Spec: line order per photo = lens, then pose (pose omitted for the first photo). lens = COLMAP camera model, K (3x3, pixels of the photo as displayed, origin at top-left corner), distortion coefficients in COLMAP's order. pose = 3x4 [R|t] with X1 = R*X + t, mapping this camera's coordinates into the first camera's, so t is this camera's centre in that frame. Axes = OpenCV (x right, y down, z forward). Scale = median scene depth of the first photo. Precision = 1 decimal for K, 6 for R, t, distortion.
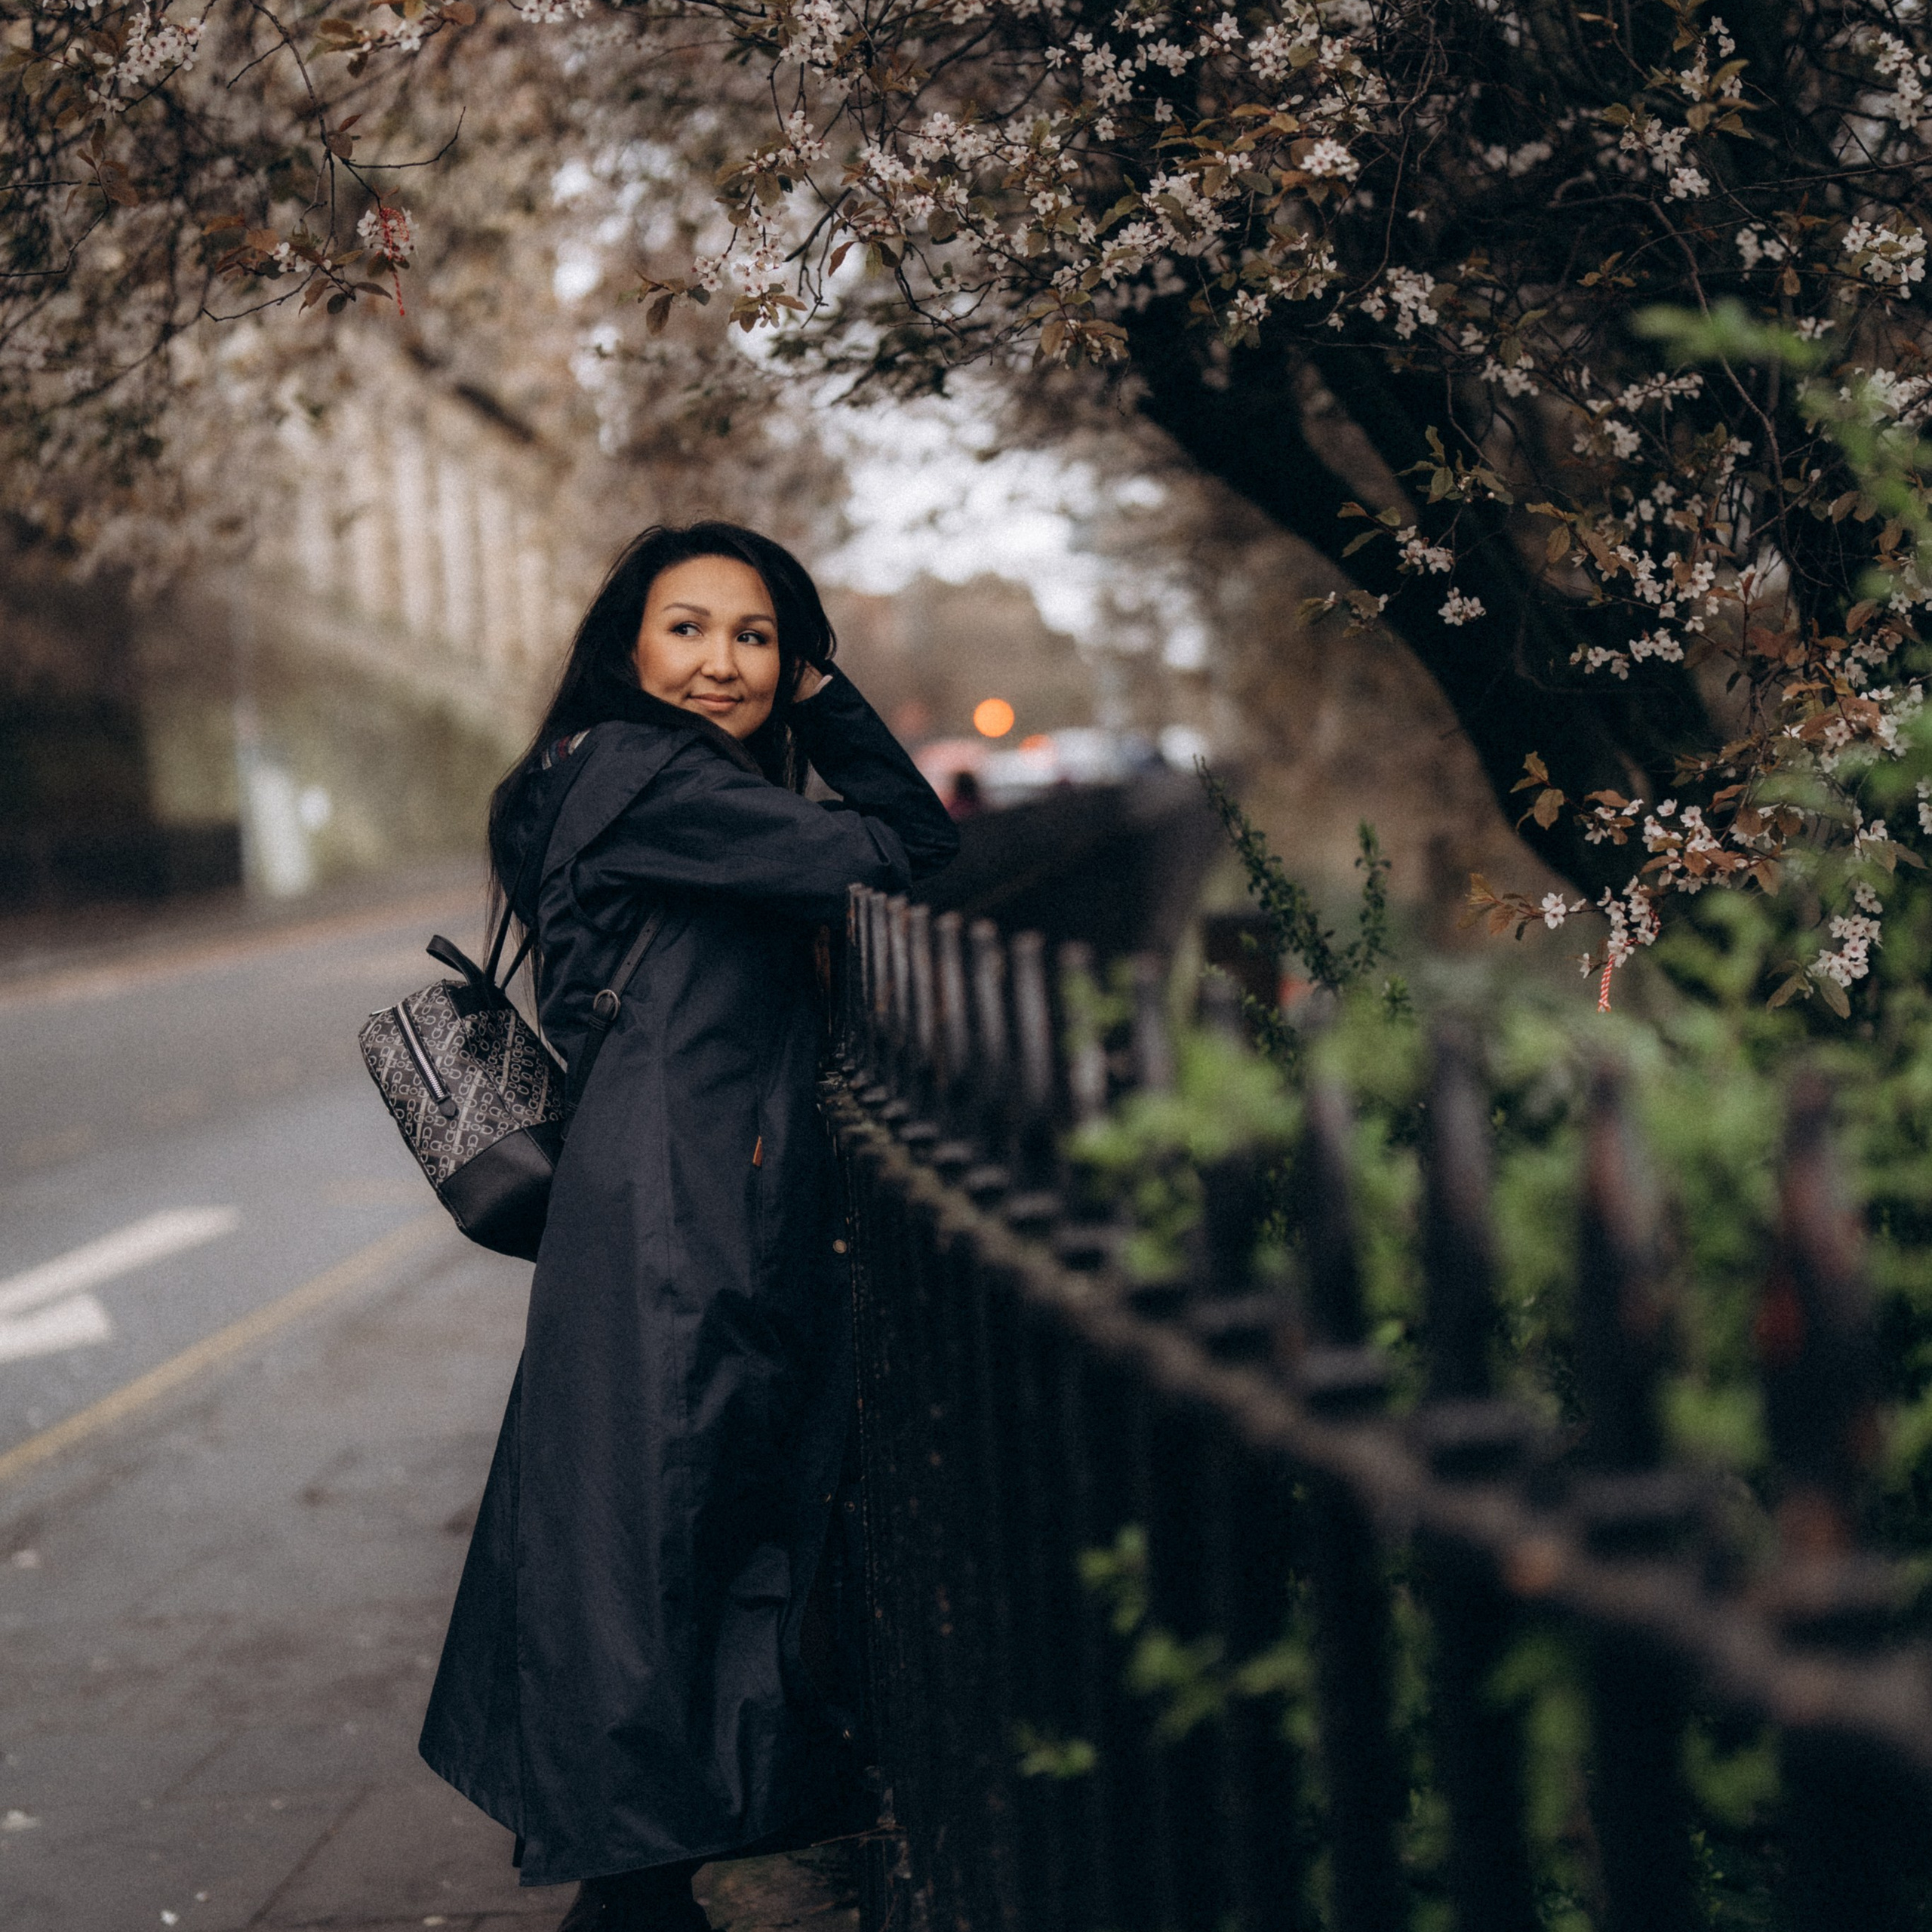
lens RADIAL K [[4074.7, 0, 969.9], [0, 4074.7, 973.4], [0, 0, 1]] dist [-0.027746, 0.000000]
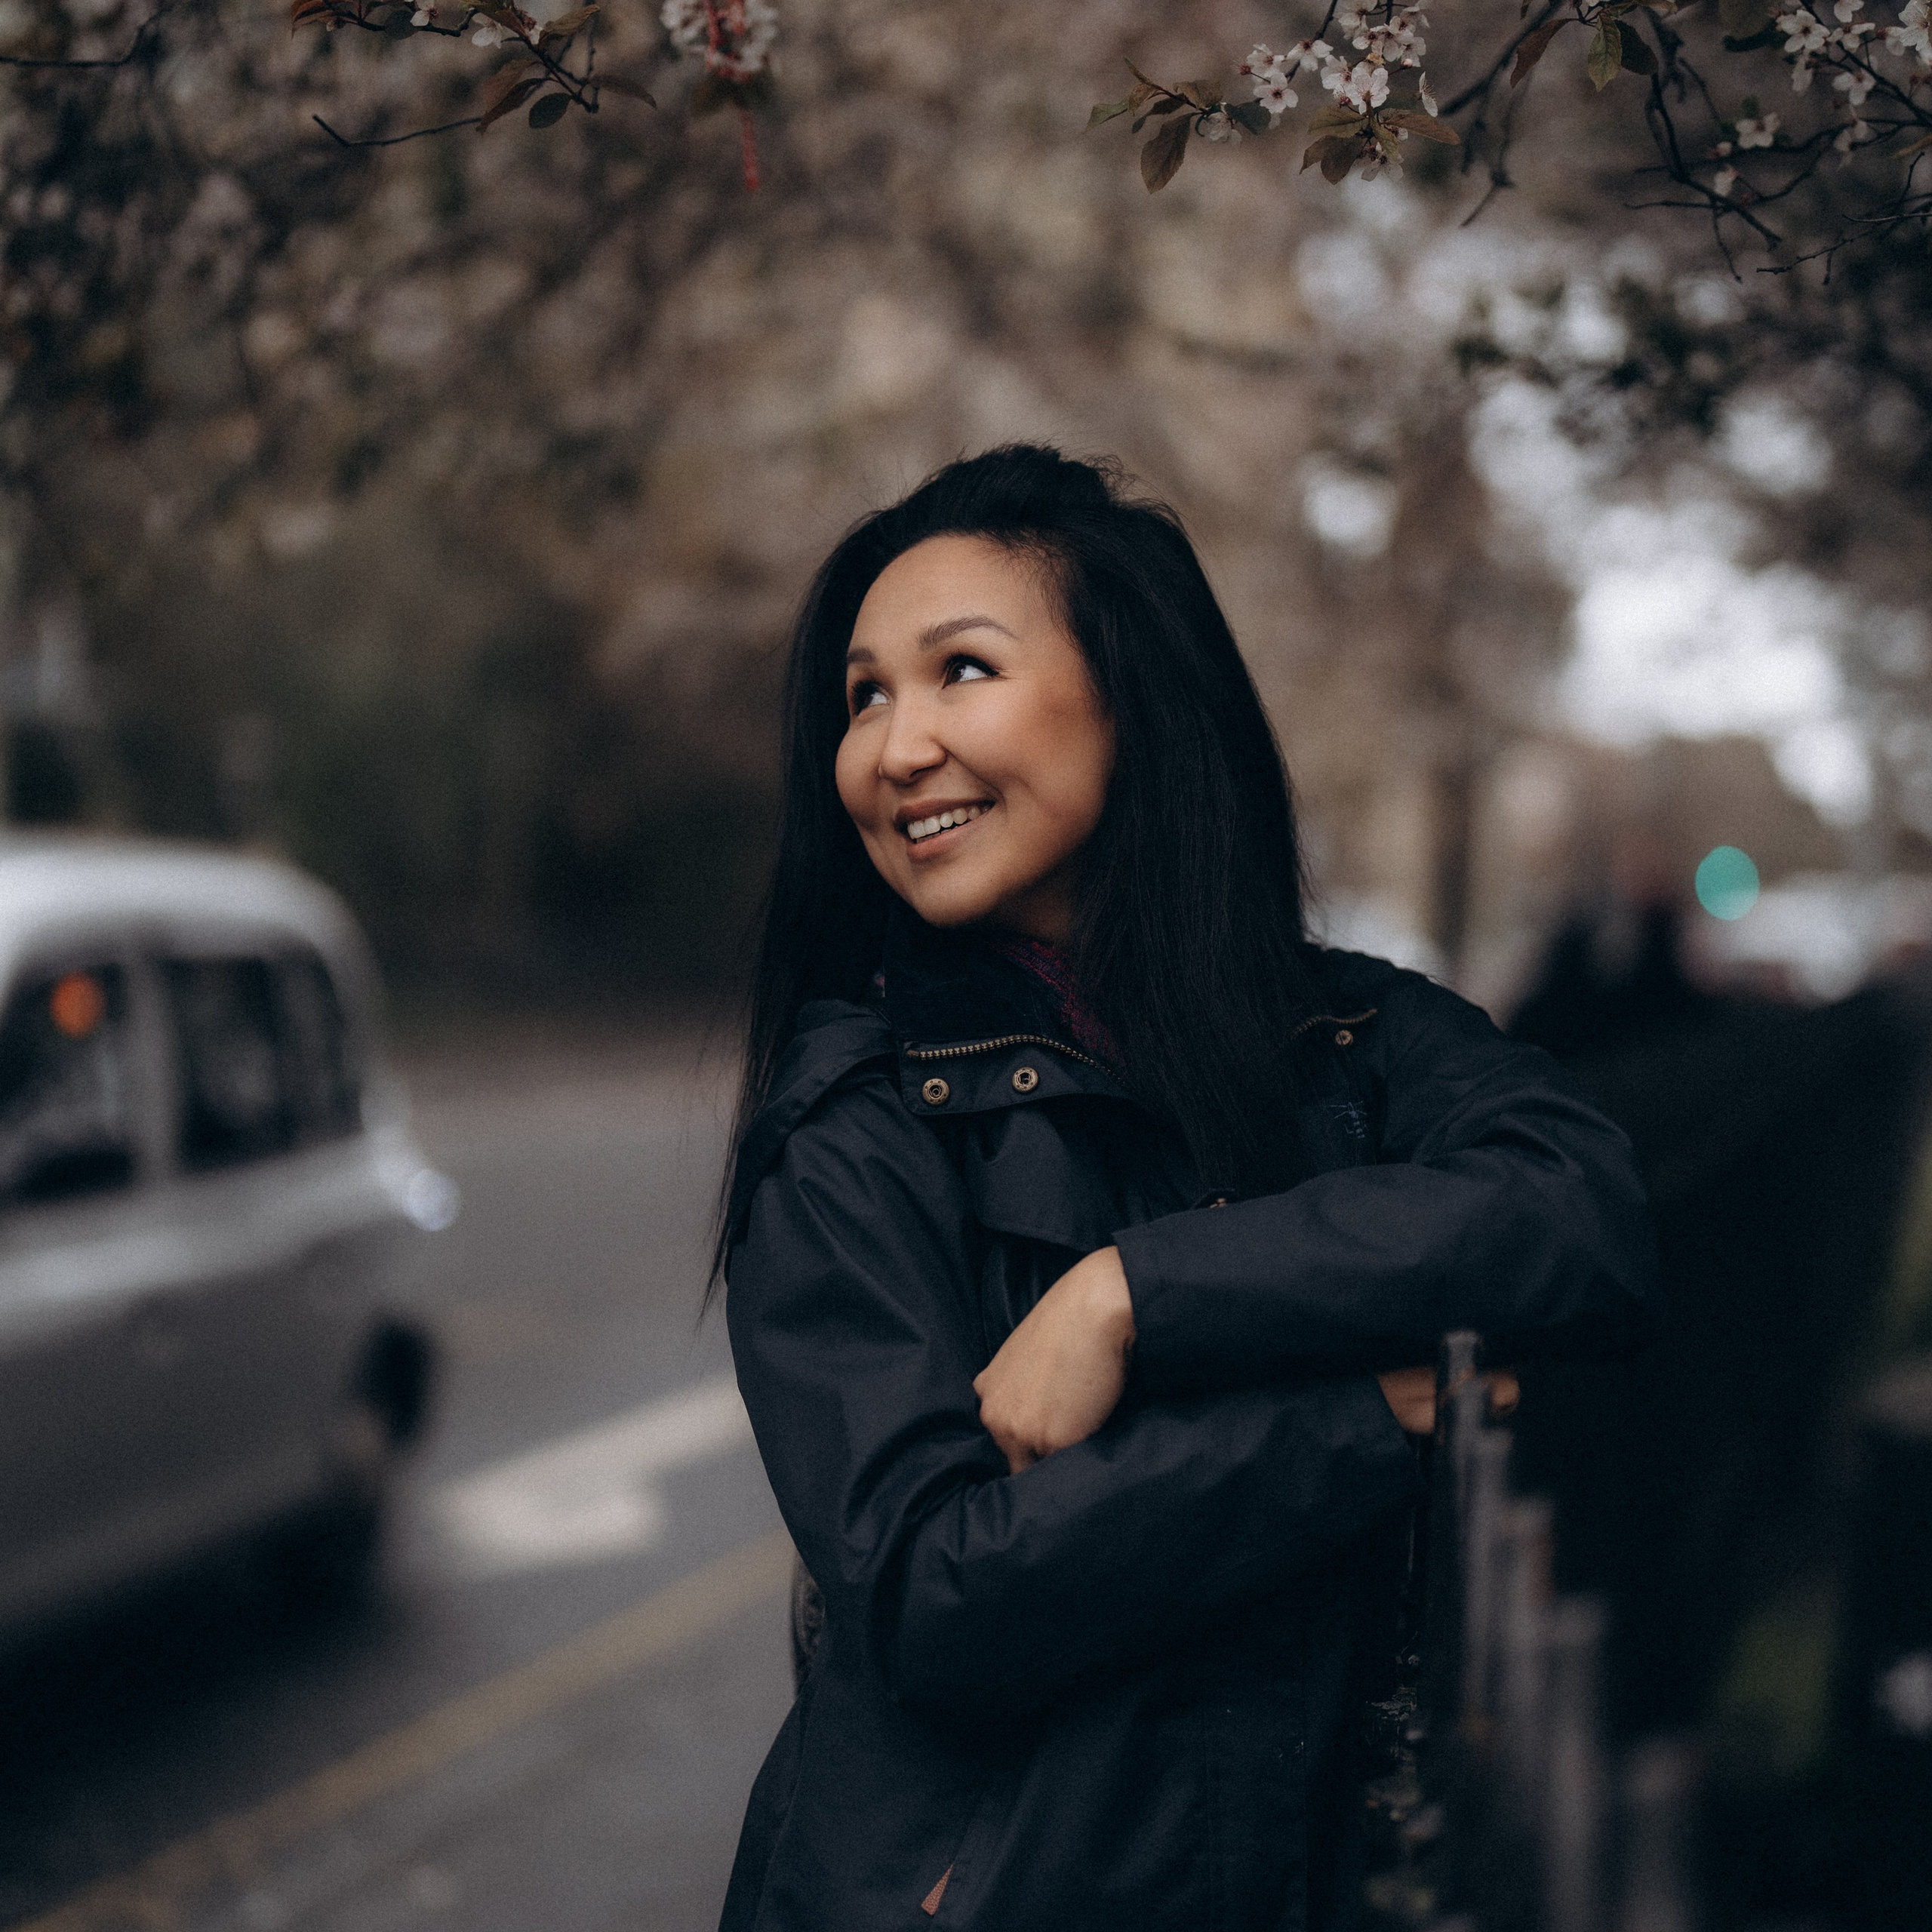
lens RADIAL K [[4074.7, 0, 967.4], [0, 4074.7, 967.1], [0, 0, 1]] dist [-0.027746, 0.000000]
pose [[0.982231, 0.066890, -0.175353, -0.005523], [-0.072558, 0.997023, -0.026104, -0.046206], [0.173085, 0.038363, 0.984159, 0.501168]]
